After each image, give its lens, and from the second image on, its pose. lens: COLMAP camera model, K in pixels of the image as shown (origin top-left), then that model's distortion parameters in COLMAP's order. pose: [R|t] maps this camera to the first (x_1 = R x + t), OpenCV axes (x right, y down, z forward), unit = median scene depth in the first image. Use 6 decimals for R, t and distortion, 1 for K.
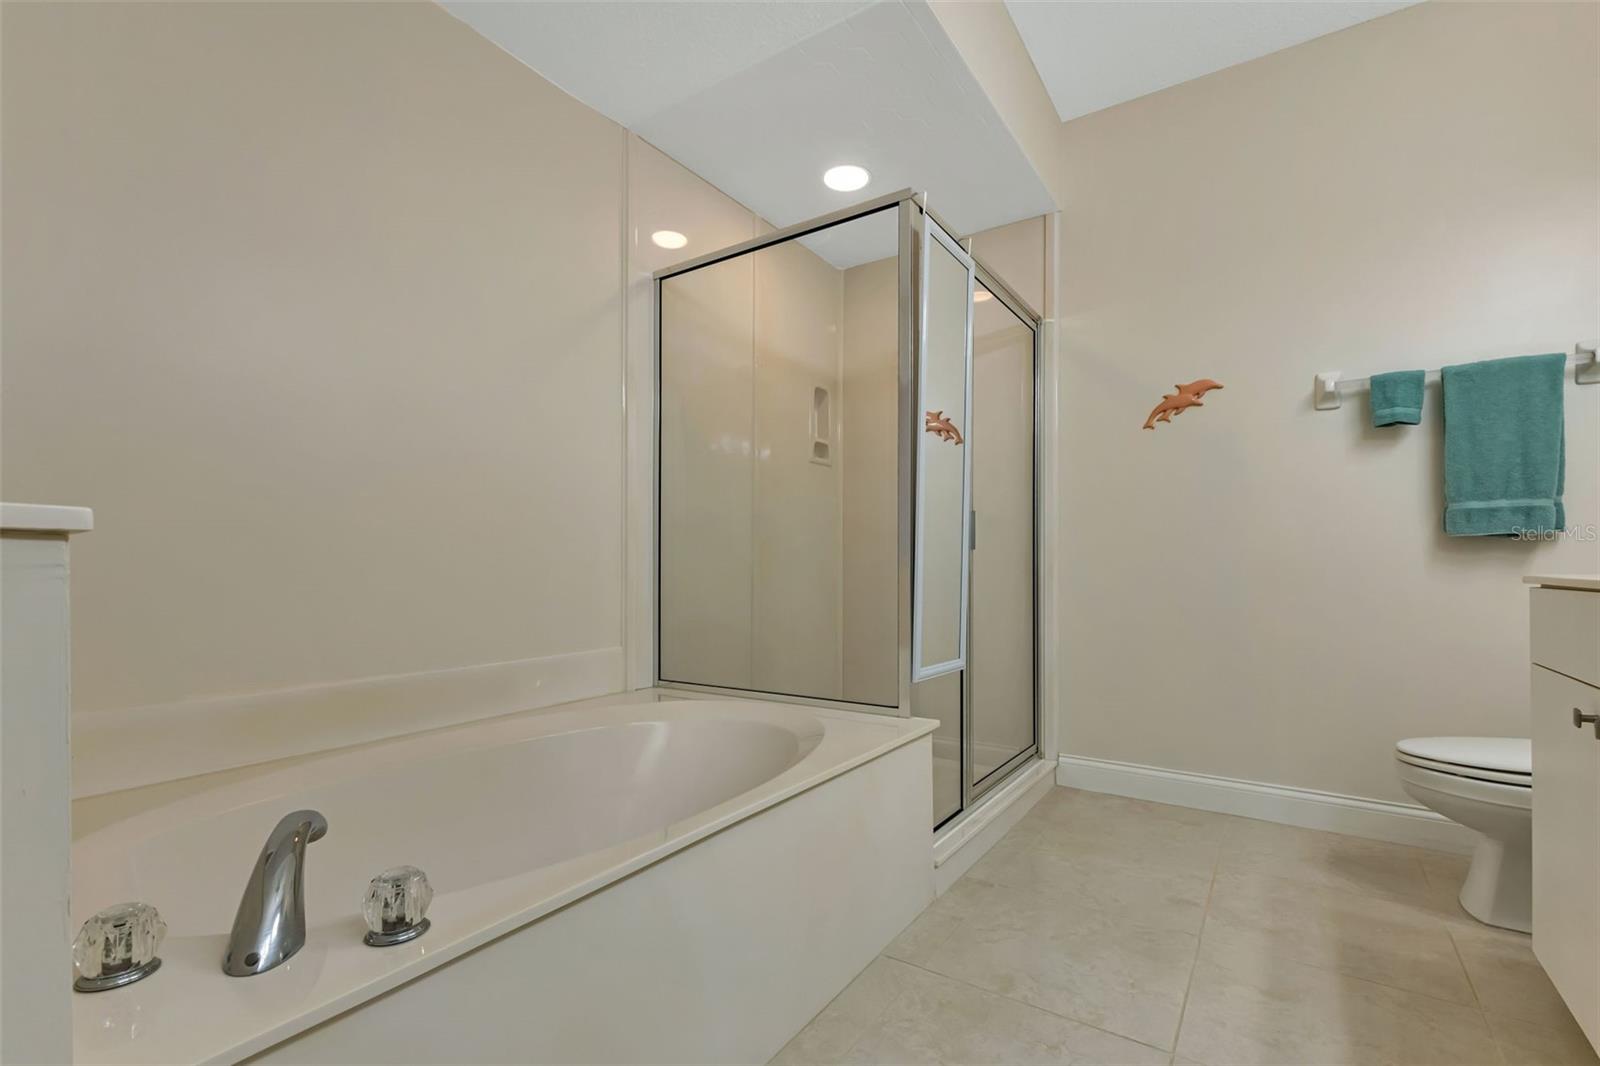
lens RADIAL K [[723.9, 0, 788.9], [0, 723.9, 542.7], [0, 0, 1]] dist [0.012977, -0.003597]
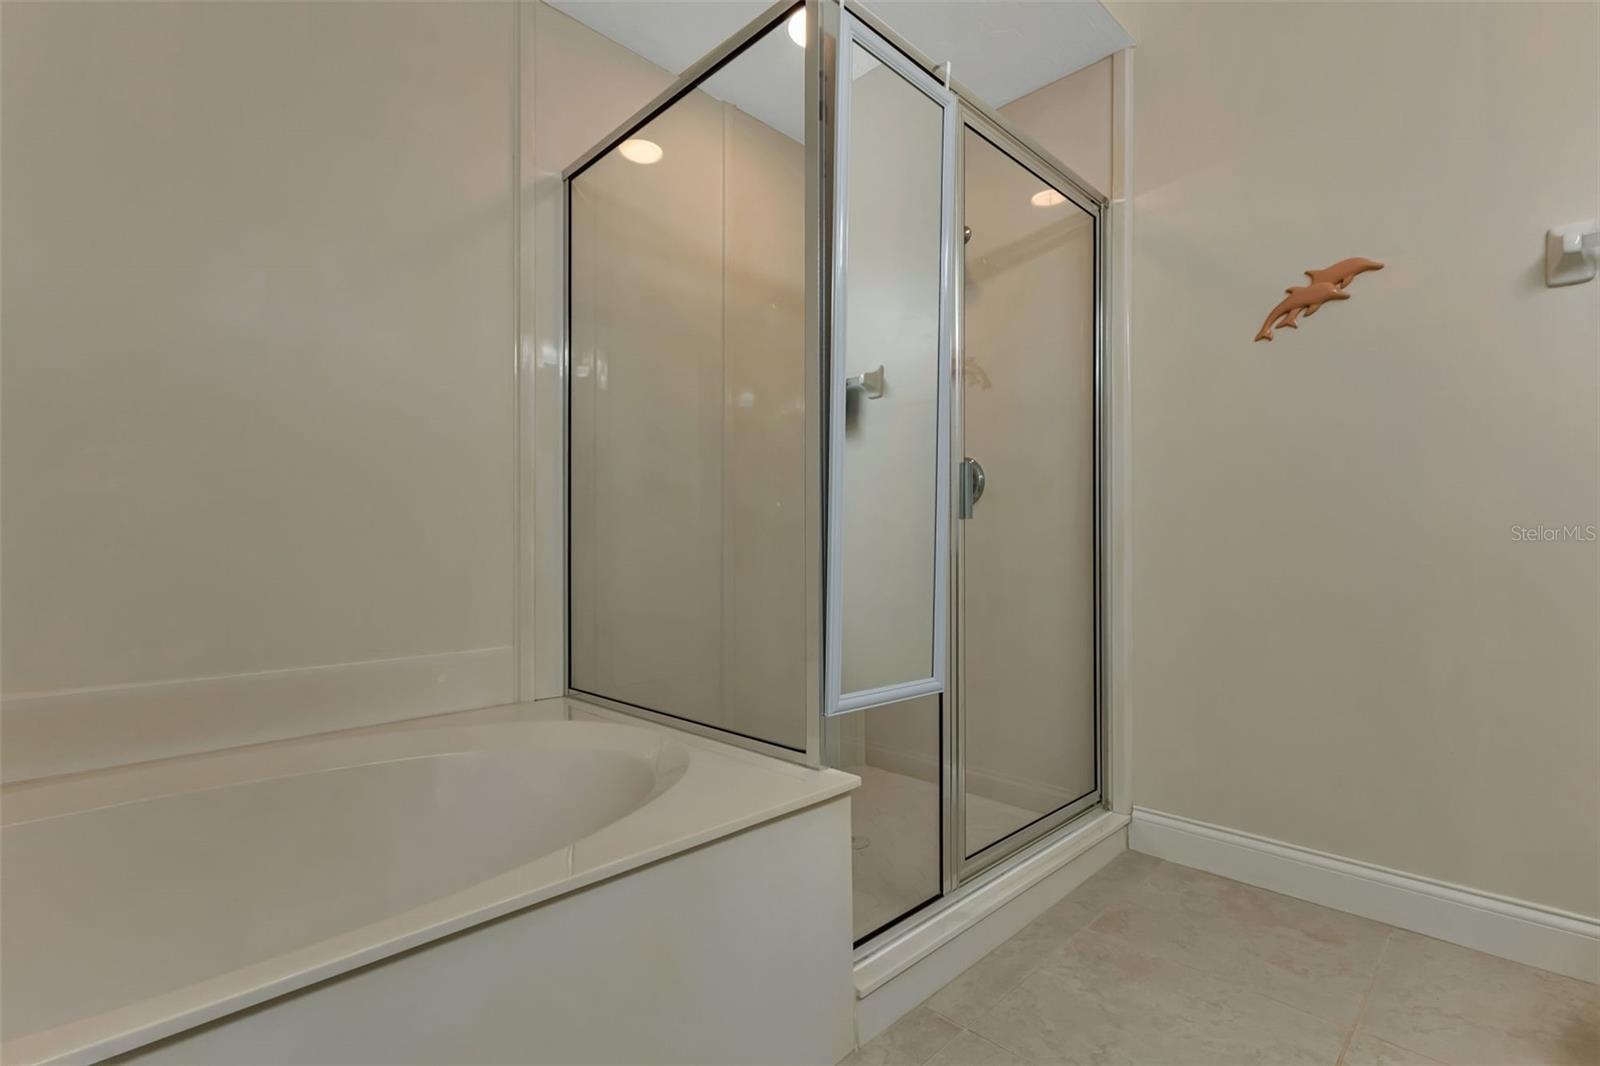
lens RADIAL K [[723.9, 0, 813.3], [0, 723.9, 526.1], [0, 0, 1]] dist [0.012977, -0.003597]
pose [[0.981996, -0.006873, -0.188776, 0.222407], [0.007649, 0.999965, 0.003379, 0.012382], [0.188746, -0.004762, 0.982014, 0.266531]]
